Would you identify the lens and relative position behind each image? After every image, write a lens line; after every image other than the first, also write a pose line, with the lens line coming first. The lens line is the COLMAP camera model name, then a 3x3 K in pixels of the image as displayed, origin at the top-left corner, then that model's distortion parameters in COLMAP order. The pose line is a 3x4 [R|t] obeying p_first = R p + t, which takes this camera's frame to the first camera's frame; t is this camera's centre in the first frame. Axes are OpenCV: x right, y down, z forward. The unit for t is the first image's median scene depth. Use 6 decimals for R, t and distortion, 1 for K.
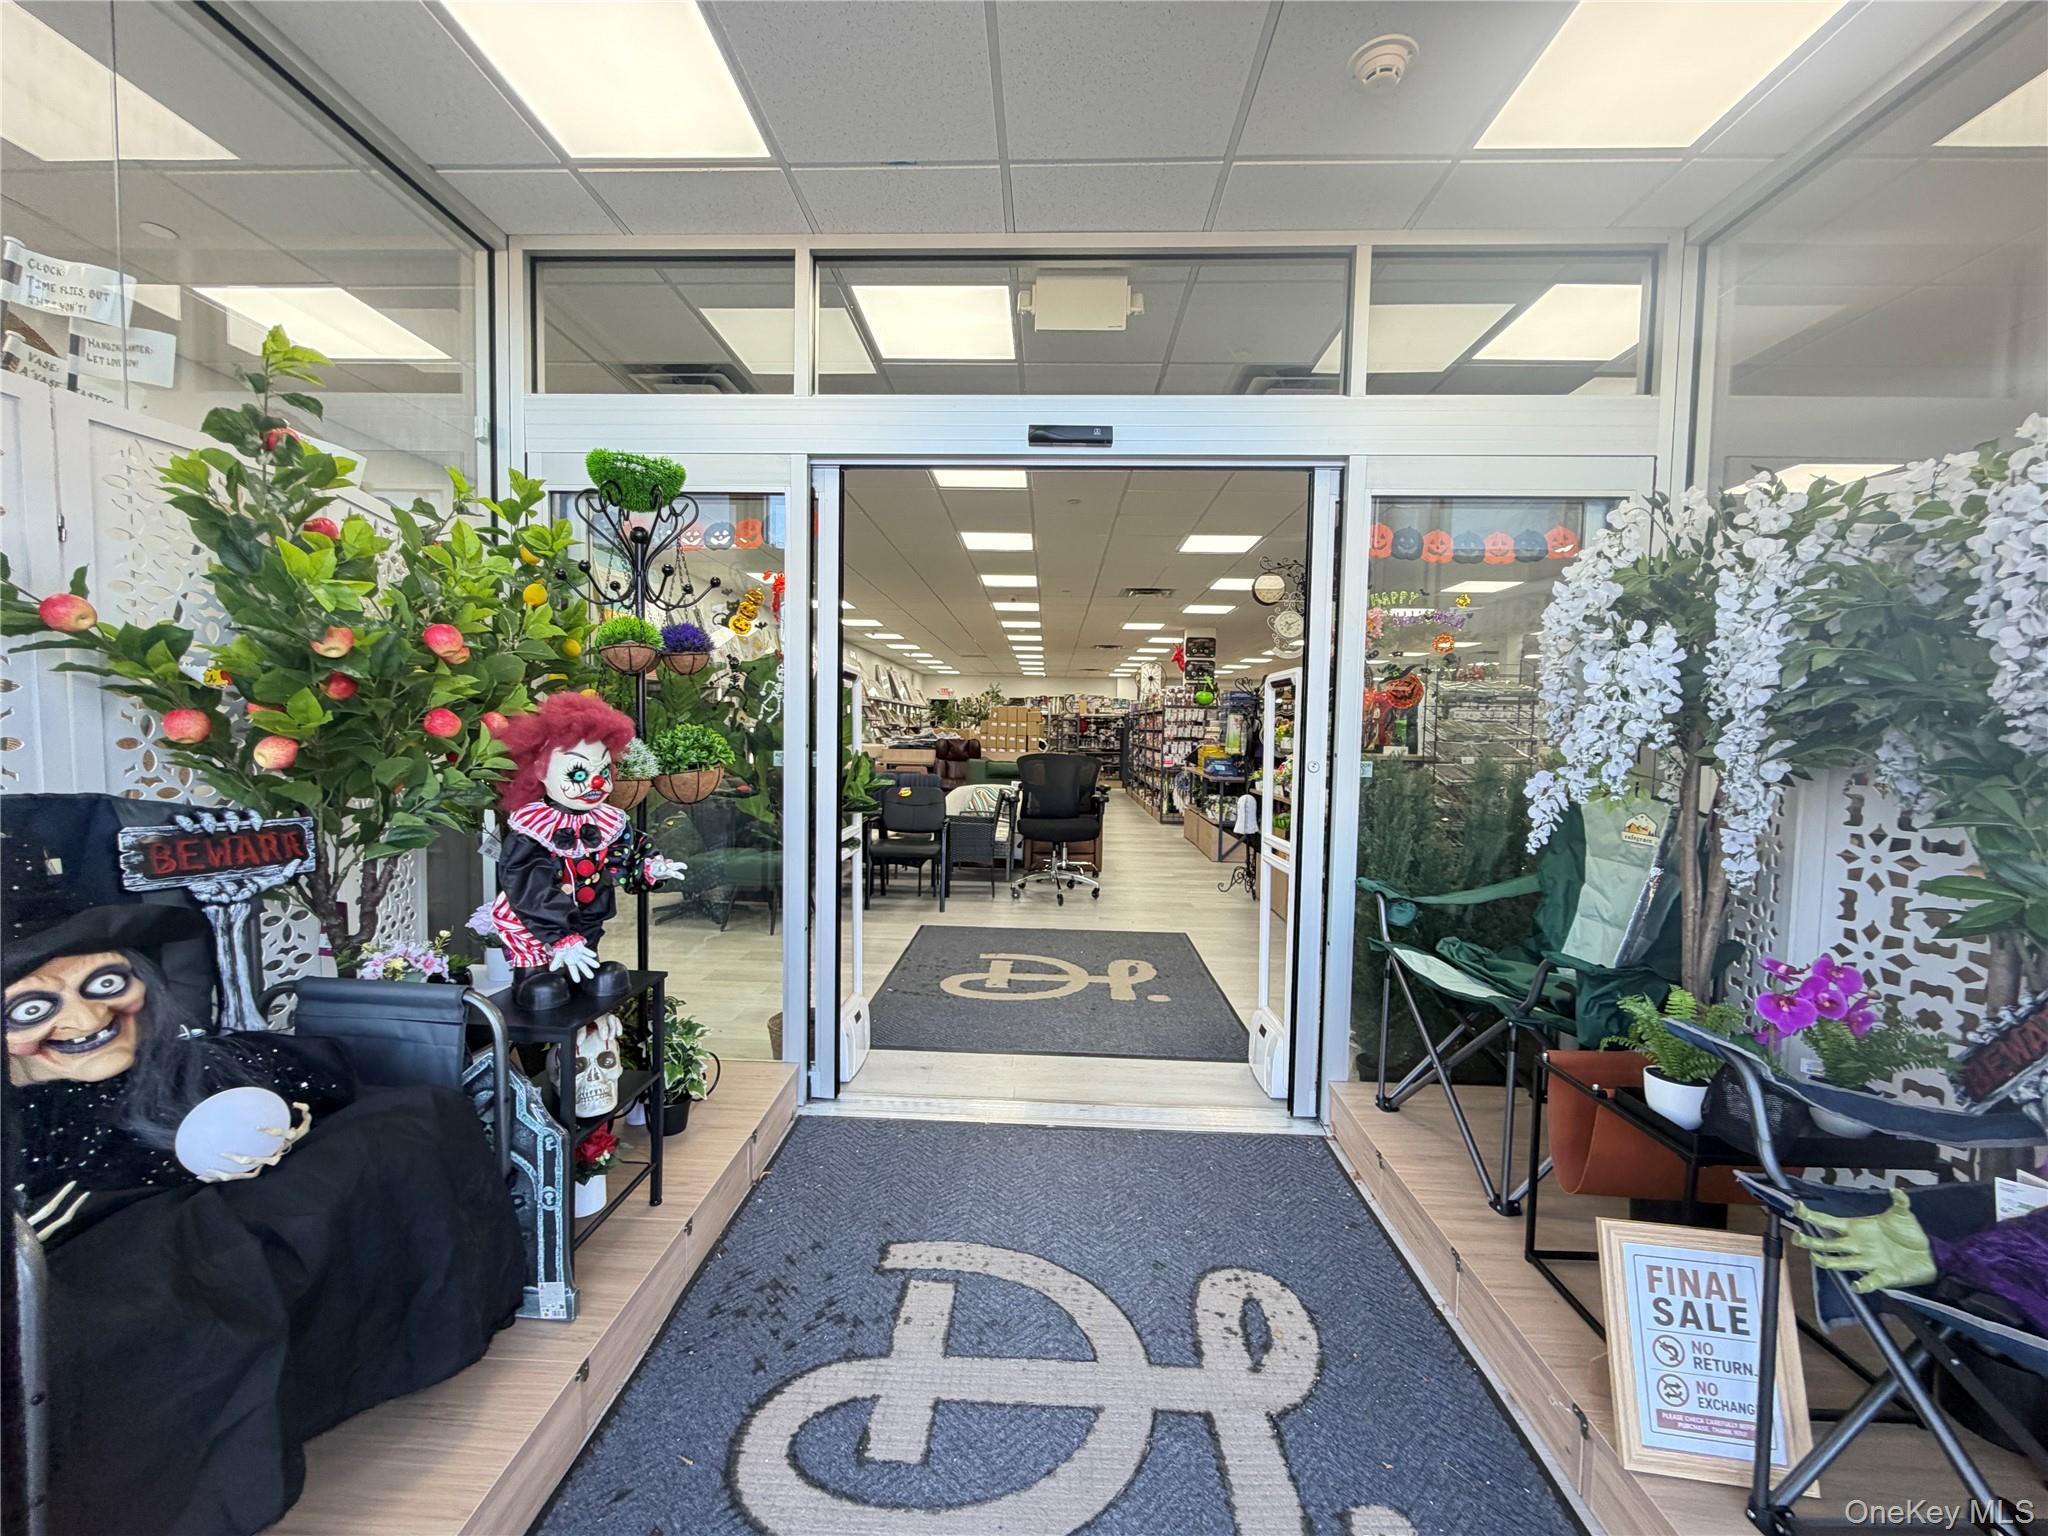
lens RADIAL K [[813.1, 0, 1017.1], [0, 813.1, 766.9], [0, 0, 1]] dist [-0.000201, 0.000242]
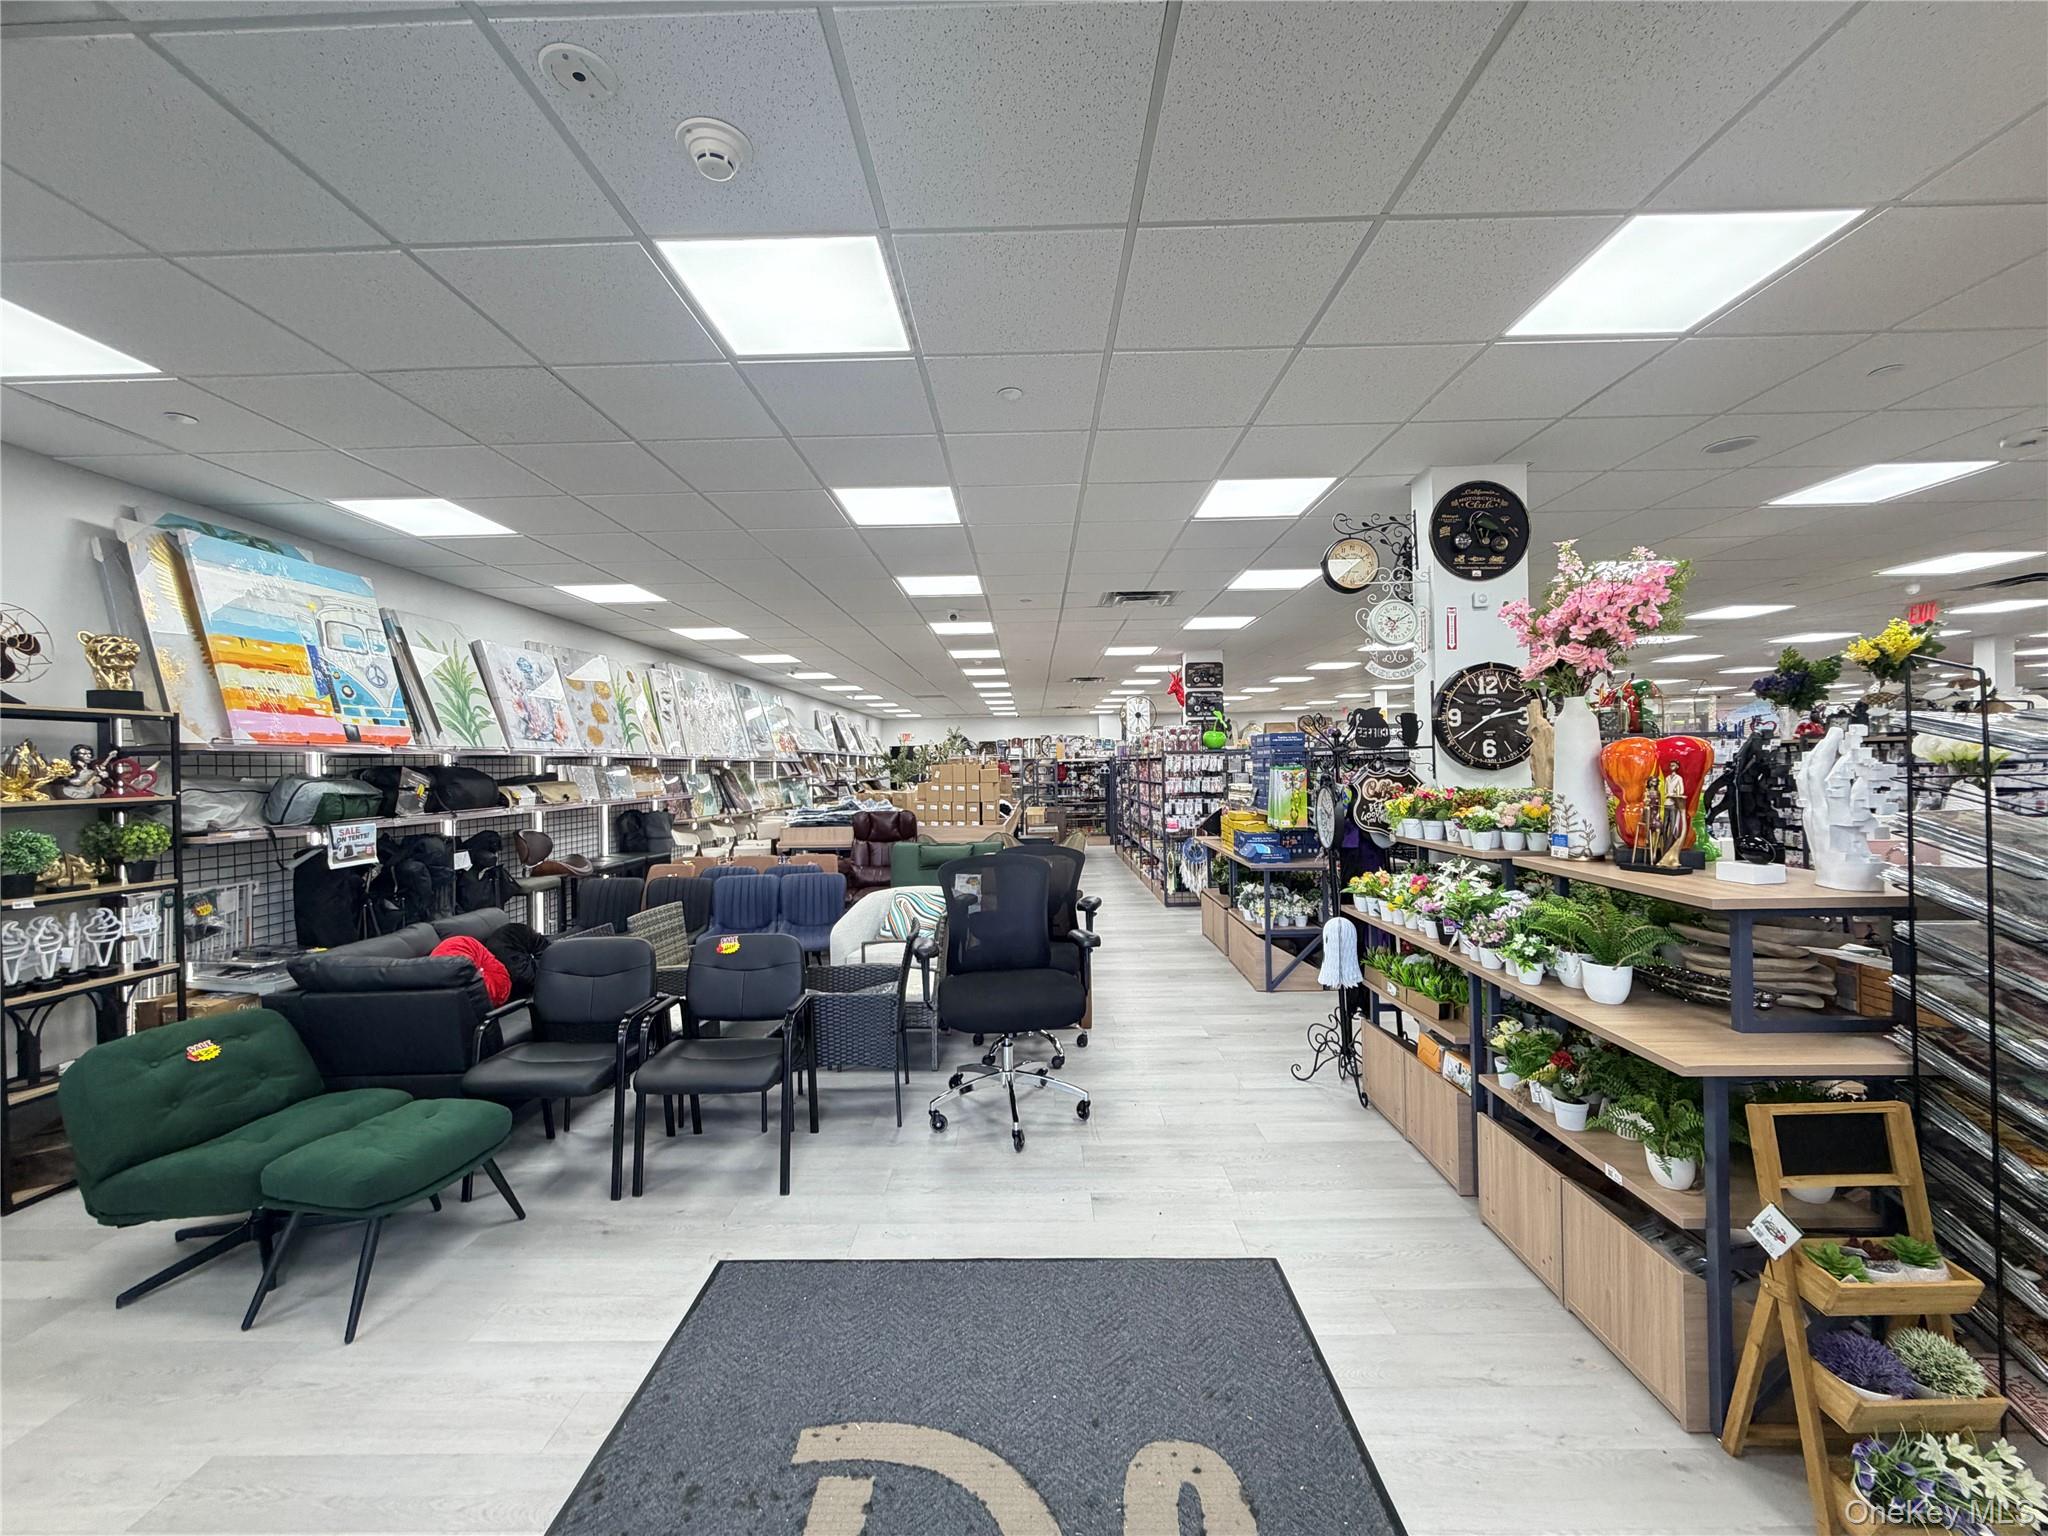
lens RADIAL K [[813.1, 0, 1017.1], [0, 813.1, 766.9], [0, 0, 1]] dist [-0.000201, 0.000242]
pose [[0.999078, -0.037146, 0.021513, 0.027259], [0.038127, 0.998161, -0.047135, -0.030973], [-0.019723, 0.047912, 0.998657, 0.247687]]
